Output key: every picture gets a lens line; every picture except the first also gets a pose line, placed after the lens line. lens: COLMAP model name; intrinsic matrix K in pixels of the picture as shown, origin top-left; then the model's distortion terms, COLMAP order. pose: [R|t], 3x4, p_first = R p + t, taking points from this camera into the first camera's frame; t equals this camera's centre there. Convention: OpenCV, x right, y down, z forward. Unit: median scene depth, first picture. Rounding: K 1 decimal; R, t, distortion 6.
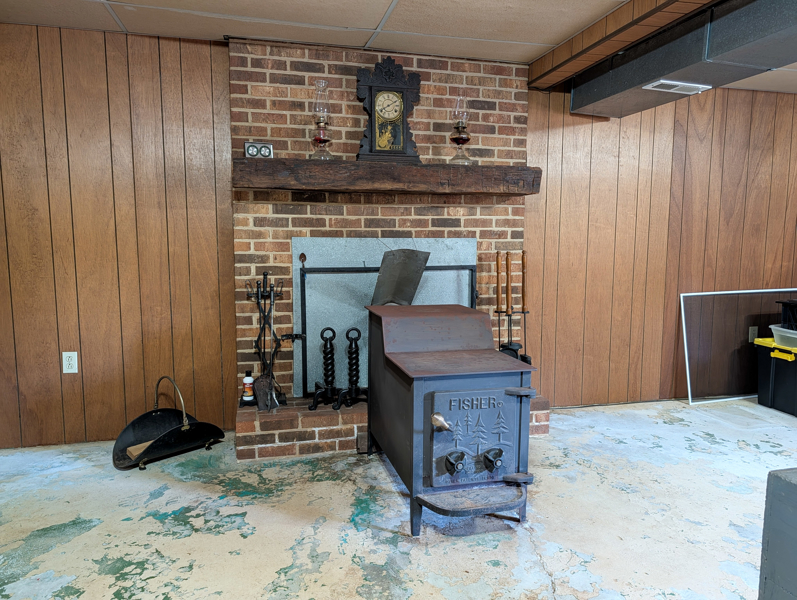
lens RADIAL K [[594.6, 0, 402.6], [0, 594.6, 307.2], [0, 0, 1]] dist [0.010248, 0.002266]
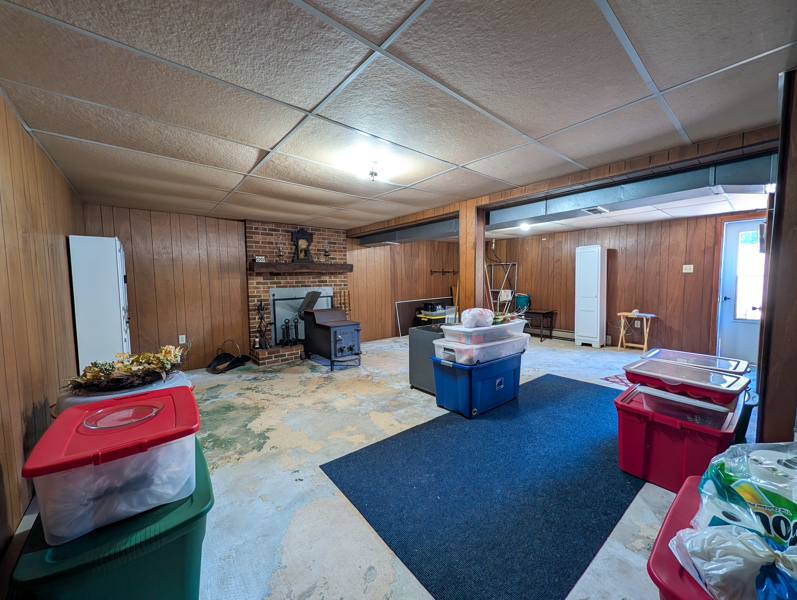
lens RADIAL K [[308.7, 0, 399.0], [0, 308.7, 300.2], [0, 0, 1]] dist [0.000630, -0.000085]
pose [[0.902767, -0.044776, 0.427792, -0.264525], [0.065251, 0.997313, -0.033311, 0.028304], [-0.425151, 0.057986, 0.903263, -0.593539]]
